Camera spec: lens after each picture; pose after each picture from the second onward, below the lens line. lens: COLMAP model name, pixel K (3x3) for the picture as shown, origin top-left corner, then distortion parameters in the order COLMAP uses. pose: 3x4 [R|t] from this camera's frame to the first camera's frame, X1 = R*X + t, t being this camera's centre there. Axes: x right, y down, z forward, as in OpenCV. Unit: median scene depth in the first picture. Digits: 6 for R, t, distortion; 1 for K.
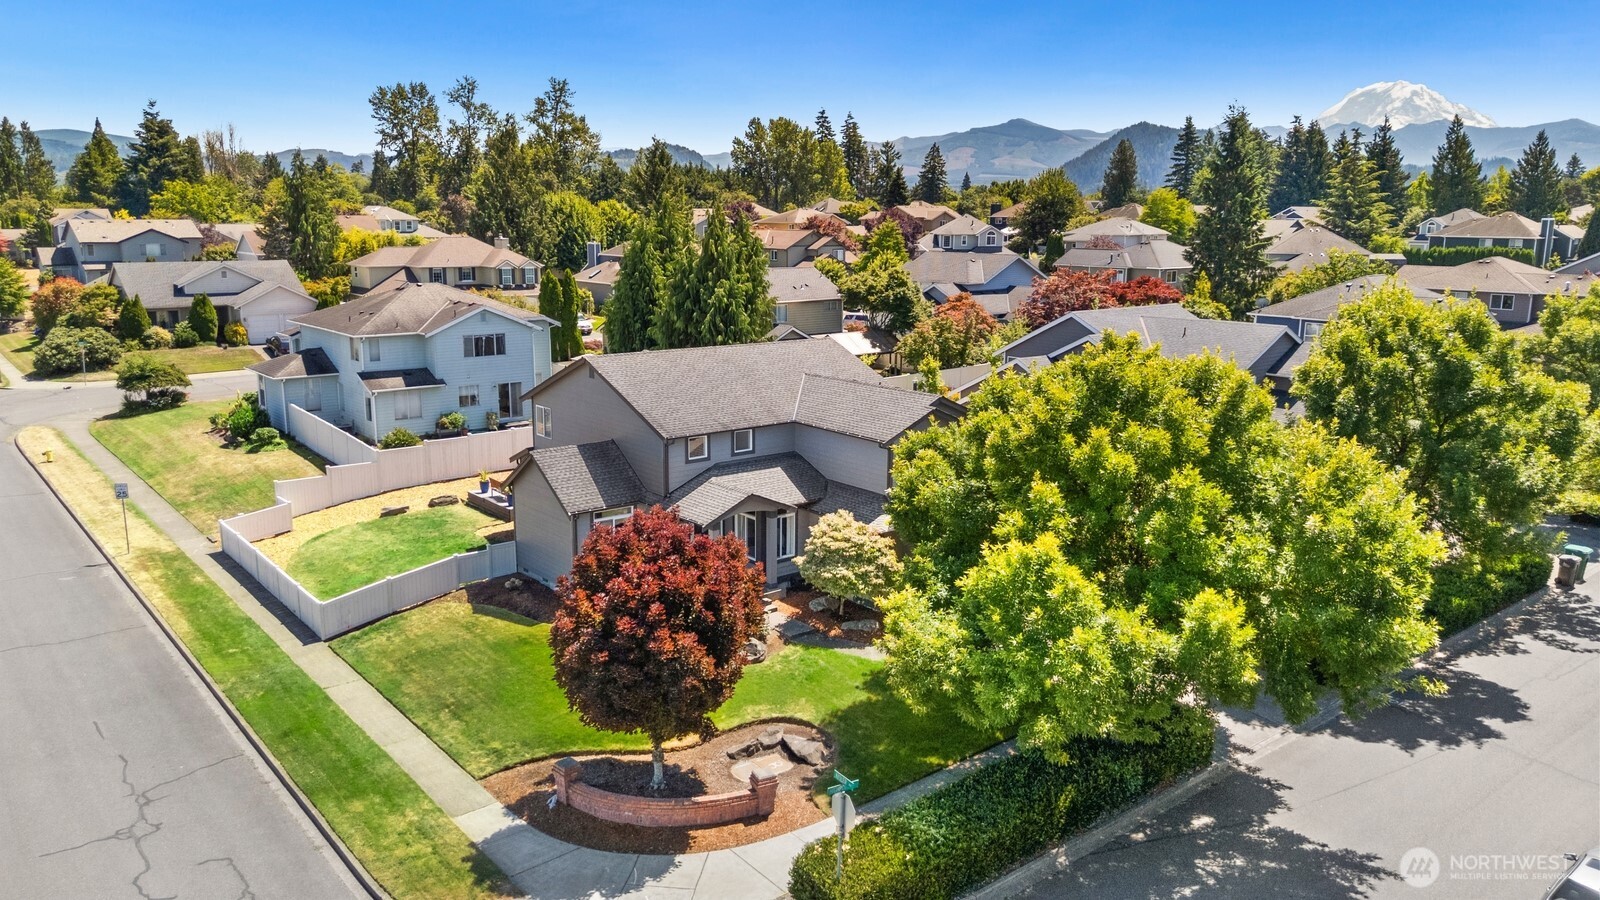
lens RADIAL K [[1158.8, 0, 800.1], [0, 1158.8, 450.9], [0, 0, 1]] dist [0.015348, 0.001491]
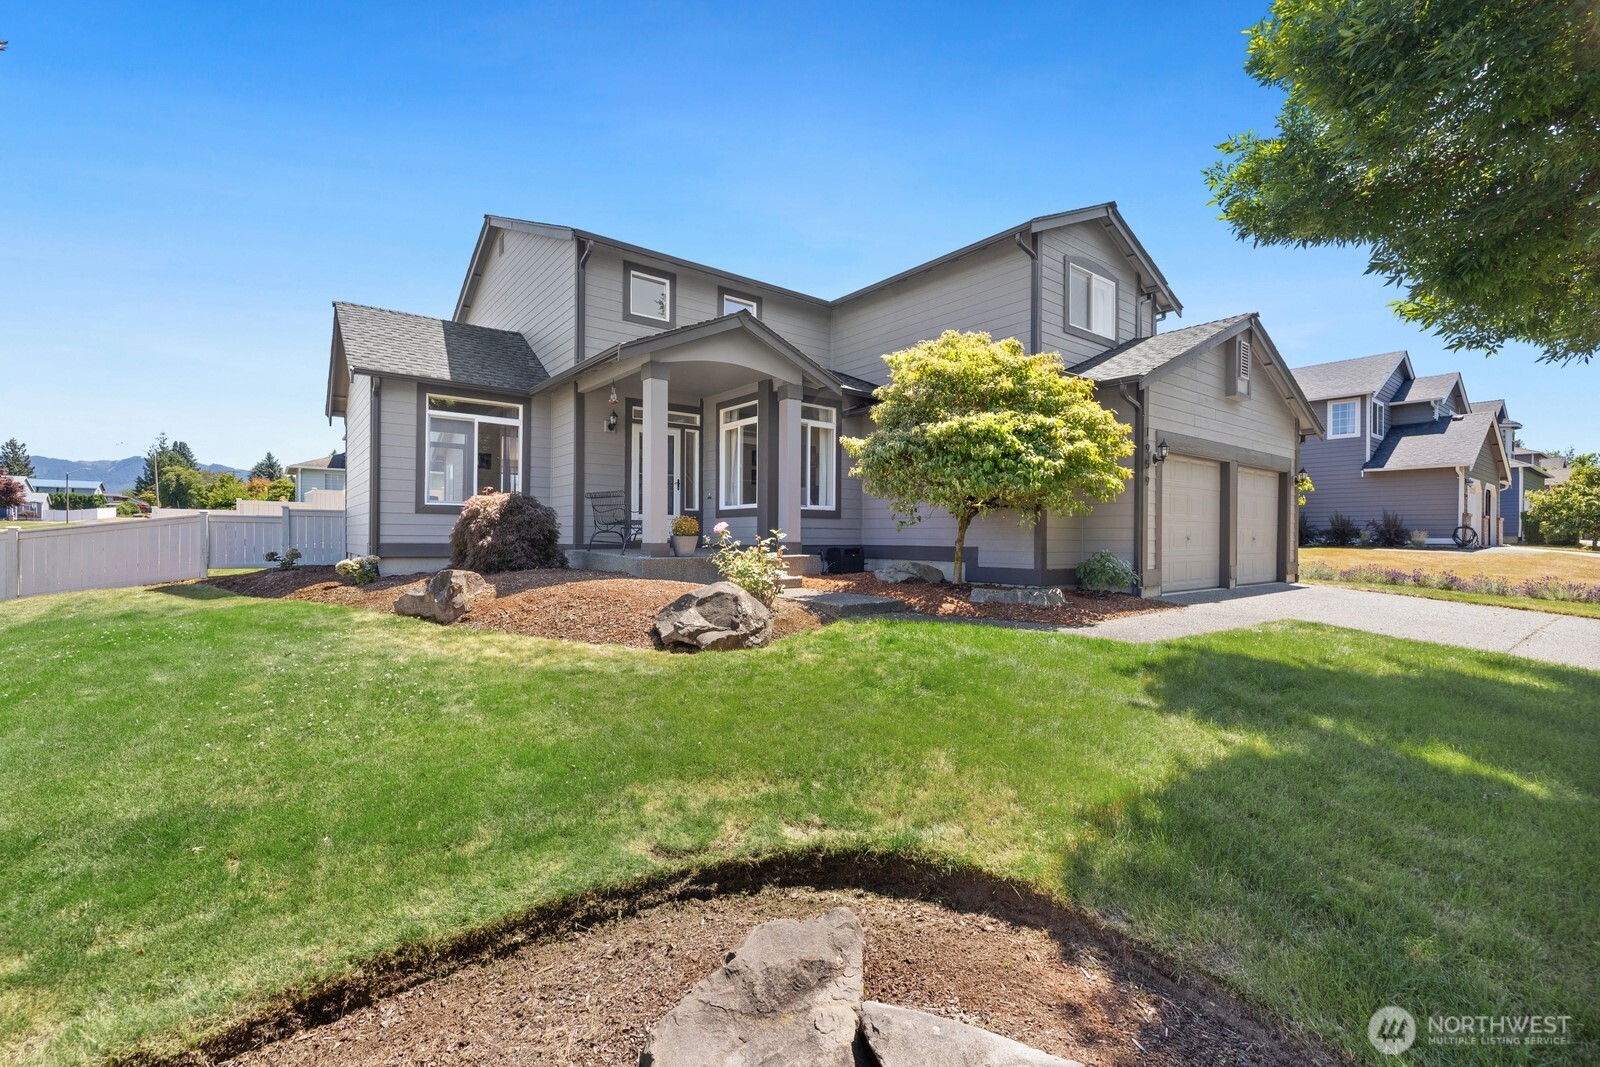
lens RADIAL K [[687.9, 0, 799.3], [0, 687.9, 530.2], [0, 0, 1]] dist [-0.000092, 0.001595]
pose [[0.999875, 0.000356, -0.015797, -0.019498], [-0.003547, 0.979286, -0.202450, 0.199147], [0.015397, 0.202481, 0.979165, 0.869983]]
